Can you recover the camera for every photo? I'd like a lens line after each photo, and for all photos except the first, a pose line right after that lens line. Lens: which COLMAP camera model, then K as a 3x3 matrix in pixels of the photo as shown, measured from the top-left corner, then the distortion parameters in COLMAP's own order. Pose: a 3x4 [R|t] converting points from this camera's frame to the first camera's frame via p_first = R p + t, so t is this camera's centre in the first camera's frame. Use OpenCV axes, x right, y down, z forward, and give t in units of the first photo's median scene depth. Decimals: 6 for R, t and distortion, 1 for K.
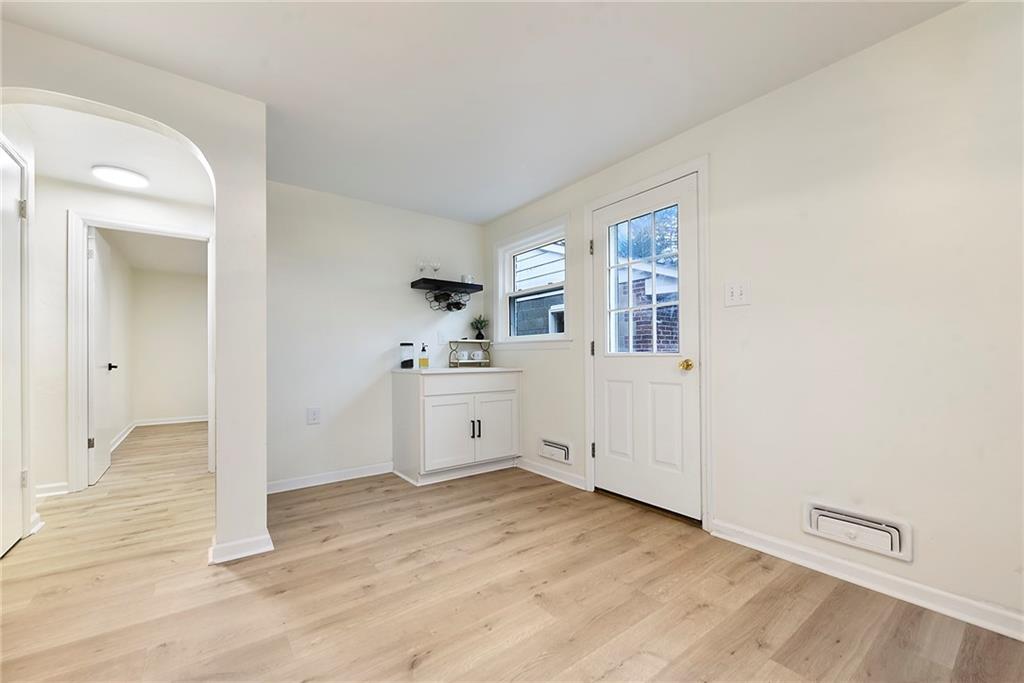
lens RADIAL K [[409.7, 0, 522.4], [0, 409.7, 356.5], [0, 0, 1]] dist [-0.000432, -0.000318]
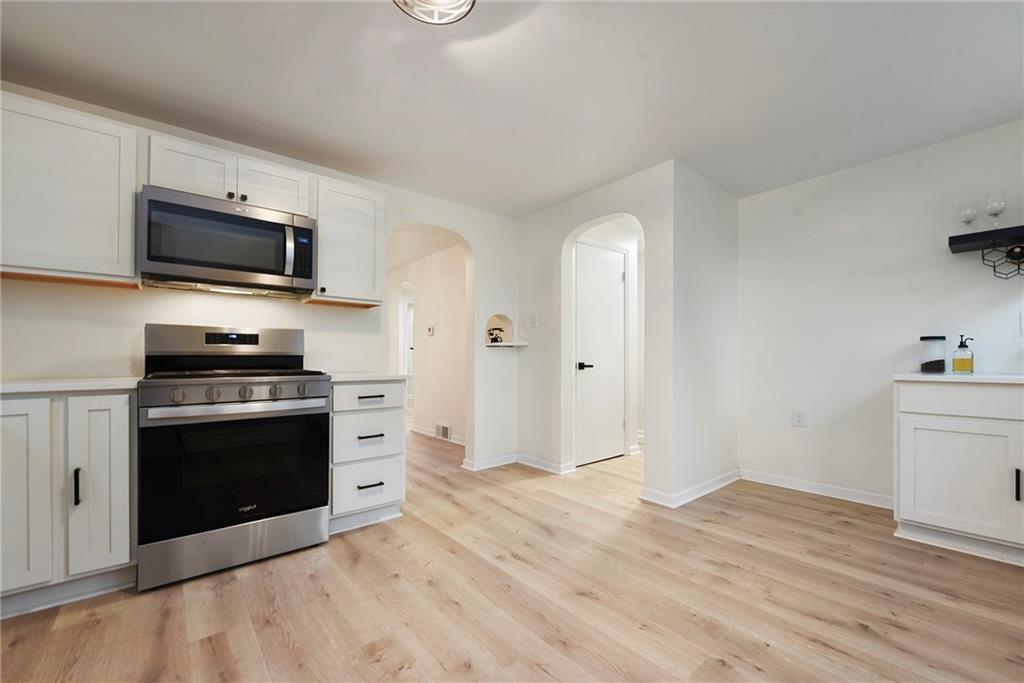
lens RADIAL K [[409.7, 0, 522.4], [0, 409.7, 356.5], [0, 0, 1]] dist [-0.000432, -0.000318]
pose [[0.061155, -0.000503, -0.998128, 0.552054], [0.004017, 0.999992, -0.000258, -0.002081], [0.998120, -0.003993, 0.061156, 0.395547]]
